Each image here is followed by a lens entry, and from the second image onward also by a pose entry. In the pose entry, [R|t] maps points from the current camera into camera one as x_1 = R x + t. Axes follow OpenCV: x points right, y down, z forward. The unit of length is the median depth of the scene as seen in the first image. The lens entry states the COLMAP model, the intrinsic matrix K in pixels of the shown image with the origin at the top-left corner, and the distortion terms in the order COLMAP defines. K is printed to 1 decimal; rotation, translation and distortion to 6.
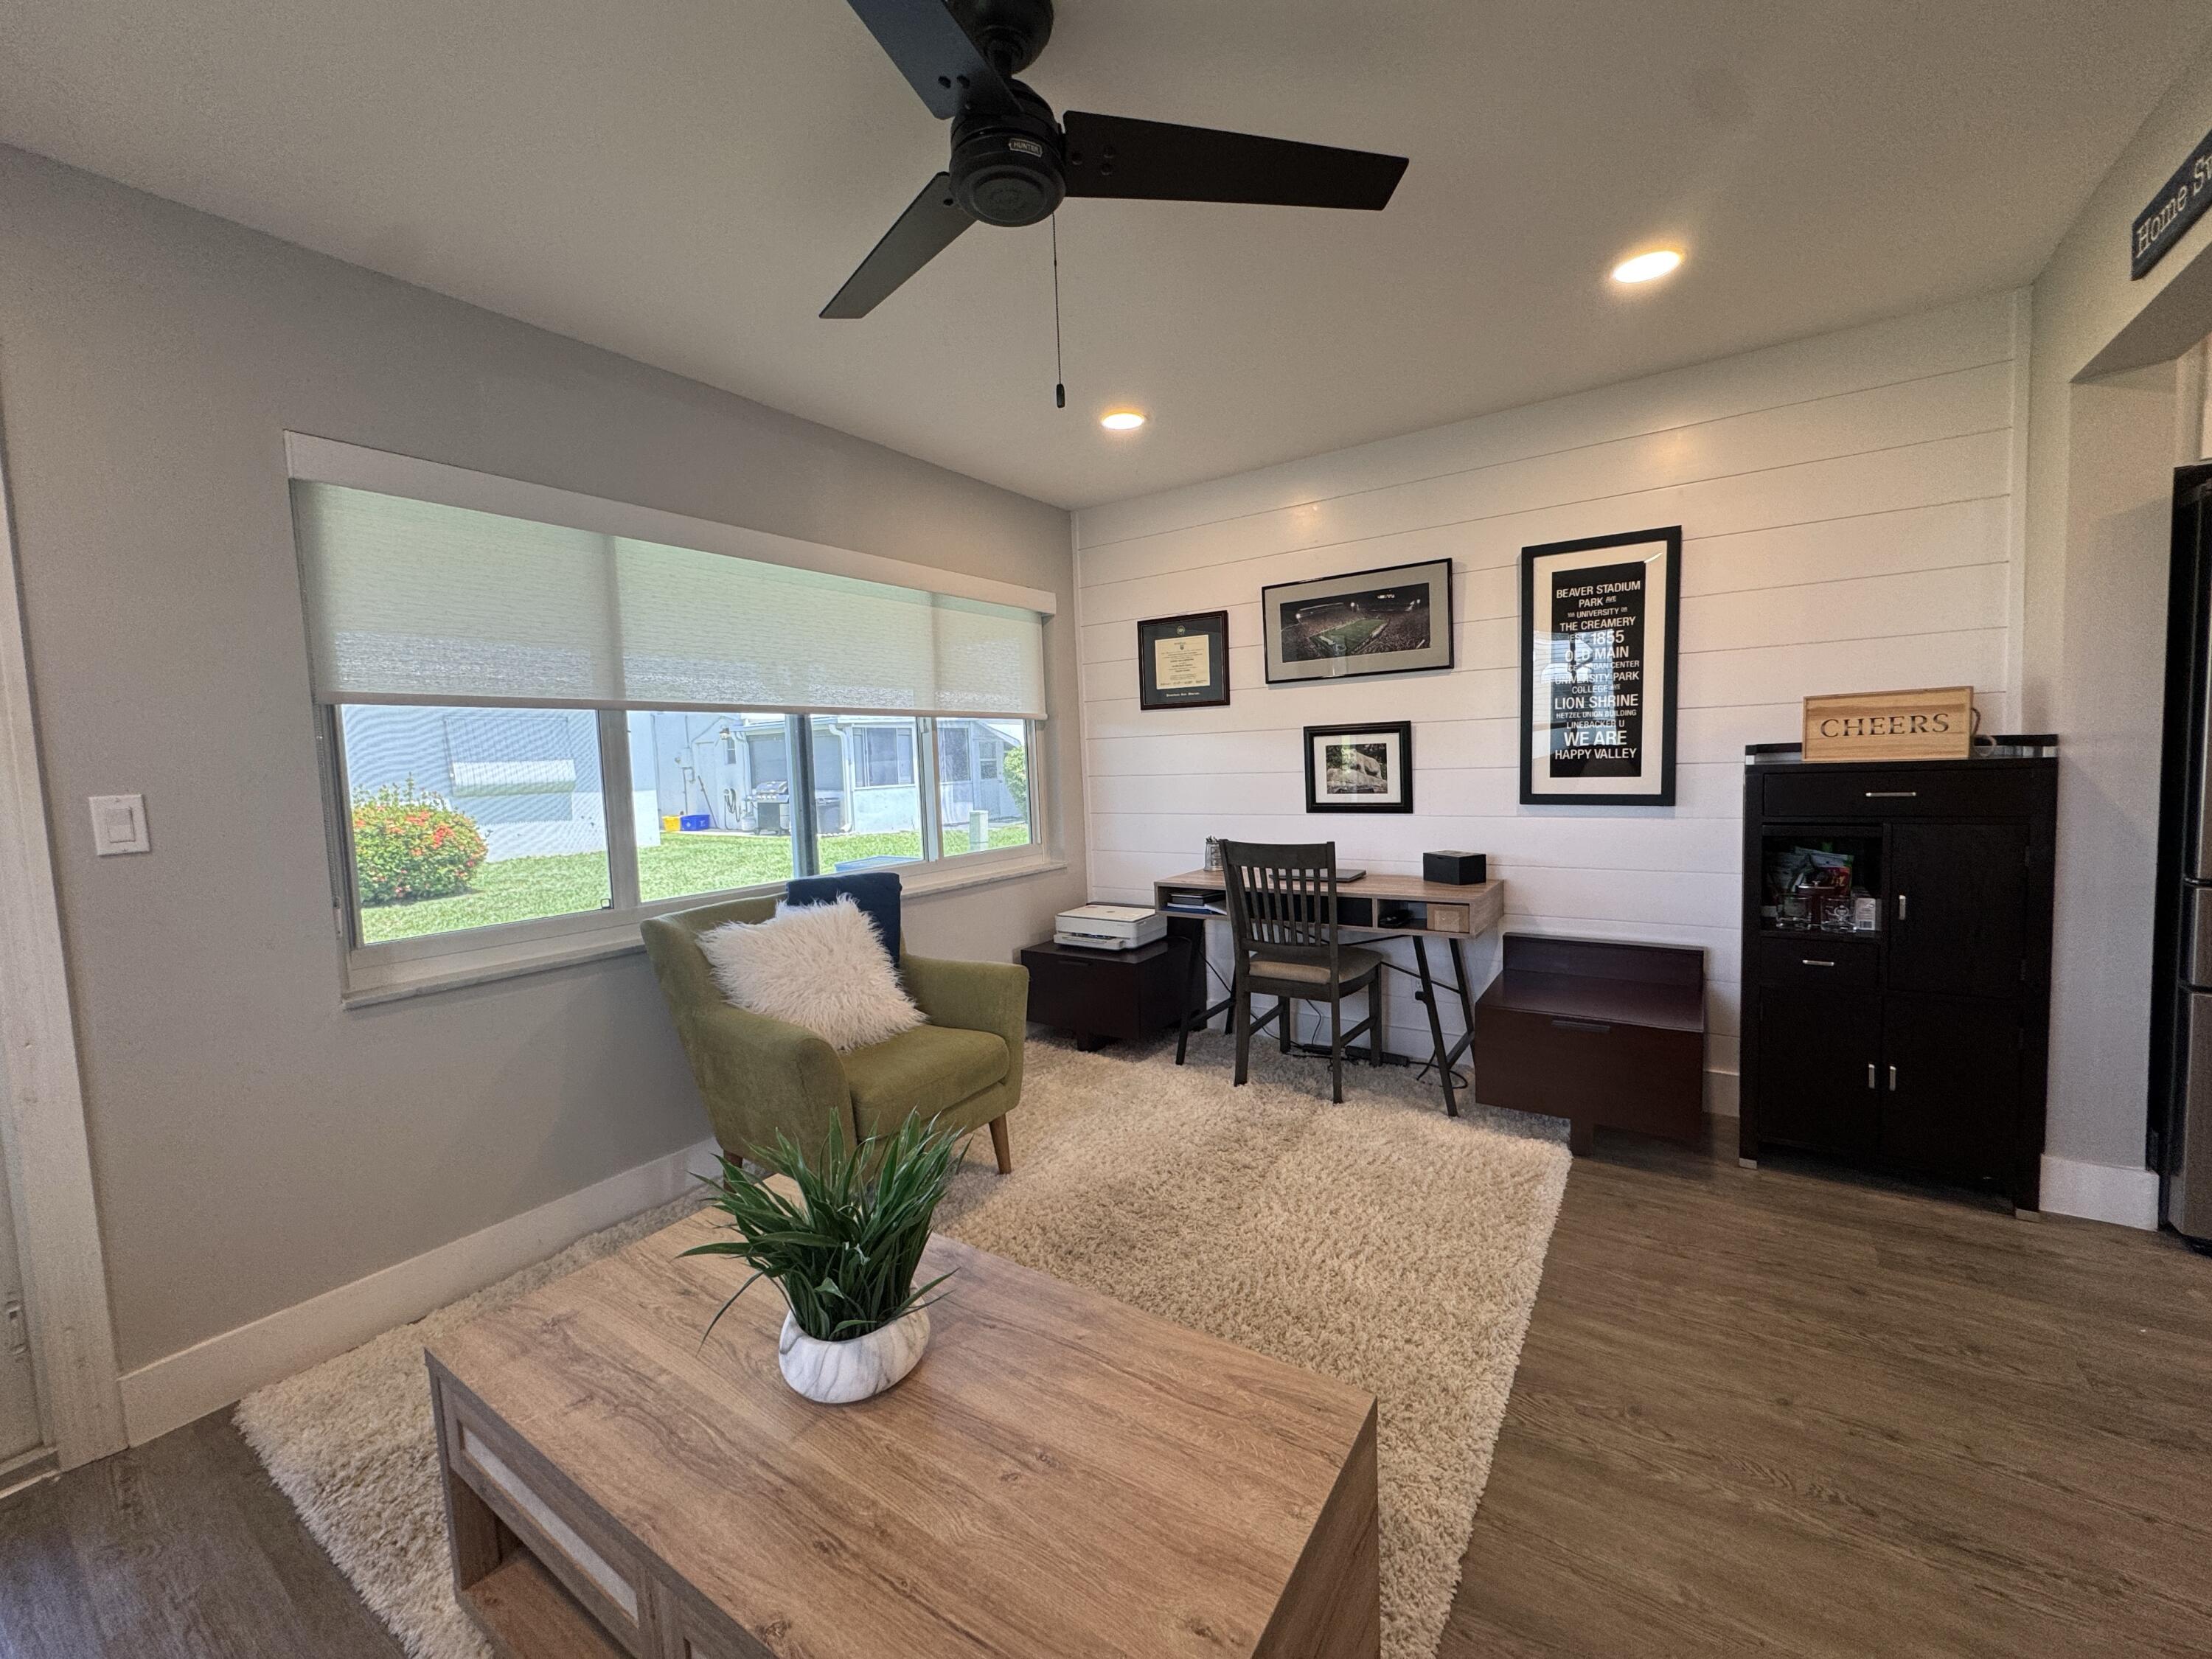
lens RADIAL K [[879.5, 0, 1111.7], [0, 879.5, 825.4], [0, 0, 1]] dist [-0.003551, 0.000867]
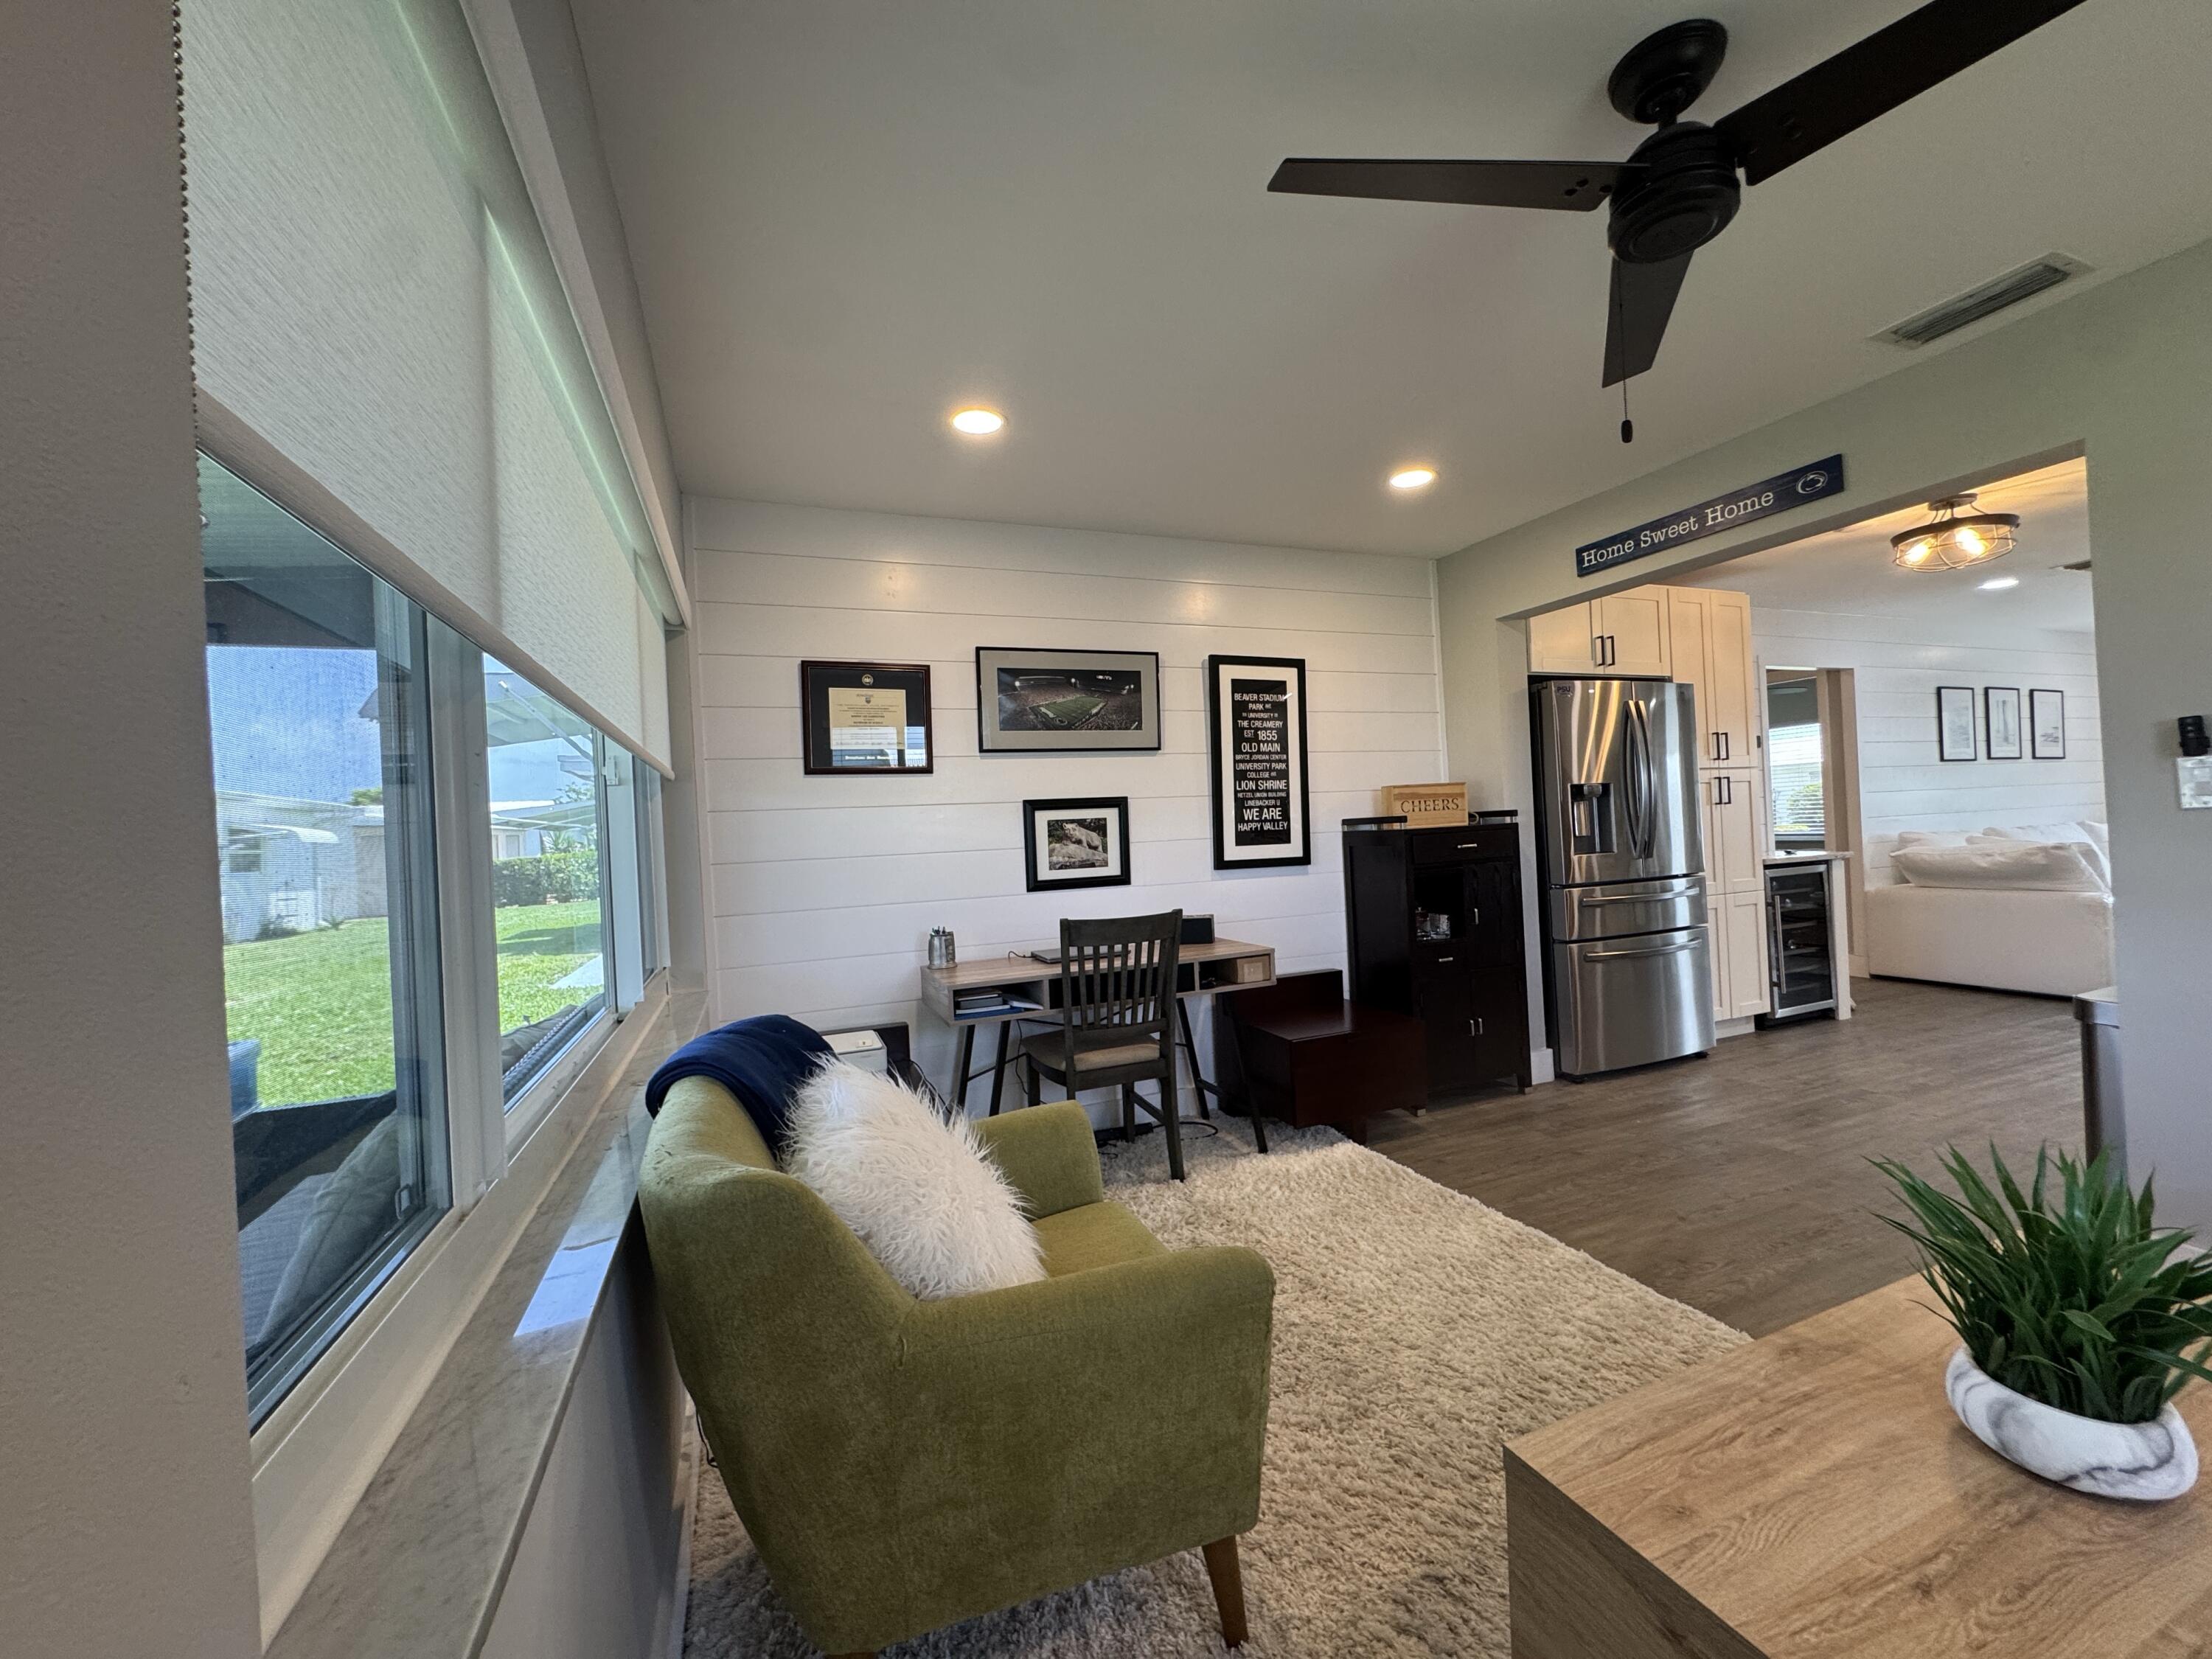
lens RADIAL K [[879.5, 0, 1109.0], [0, 879.5, 826.0], [0, 0, 1]] dist [-0.003551, 0.000867]
pose [[0.559703, 0.012140, 0.828604, -0.557937], [0.089483, 0.993161, -0.074995, -0.006831], [-0.823848, 0.116121, 0.554789, 0.445291]]
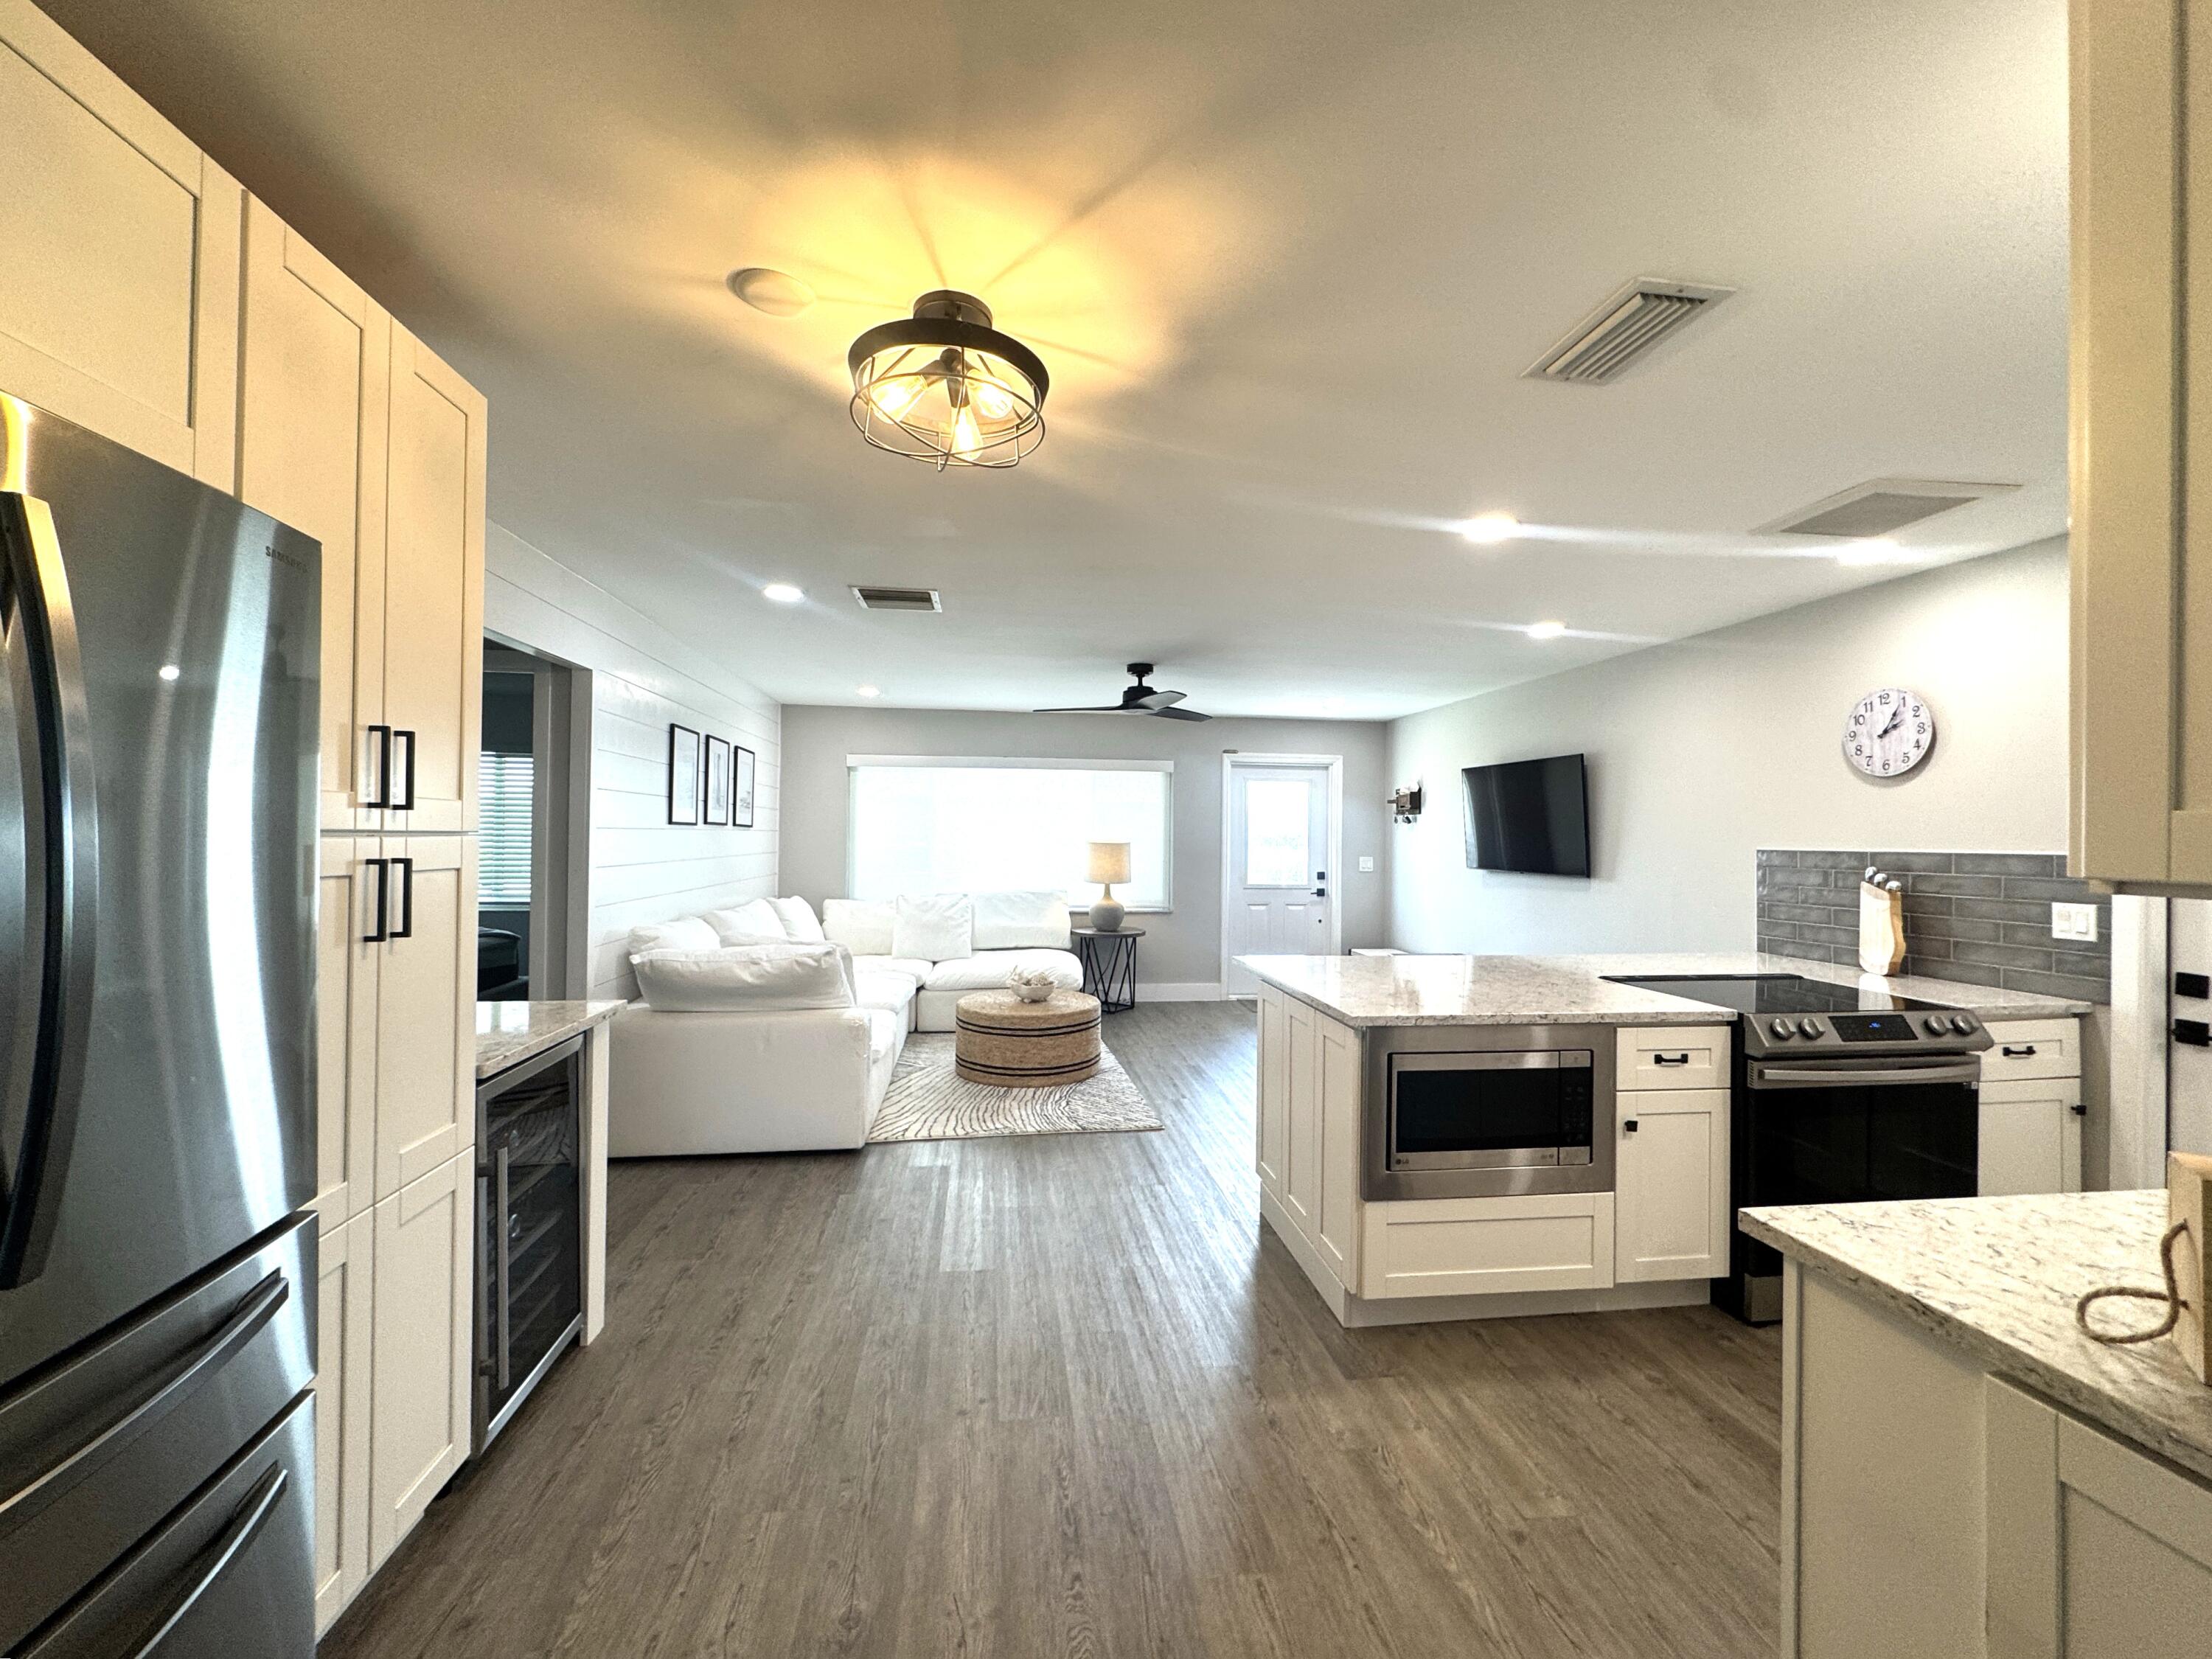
lens RADIAL K [[879.5, 0, 1111.4], [0, 879.5, 833.9], [0, 0, 1]] dist [-0.003551, 0.000867]
pose [[-0.676159, 0.031062, 0.736101, 0.480316], [0.070605, 0.997244, 0.022773, -0.092408], [-0.733365, 0.067370, -0.676489, 0.440508]]
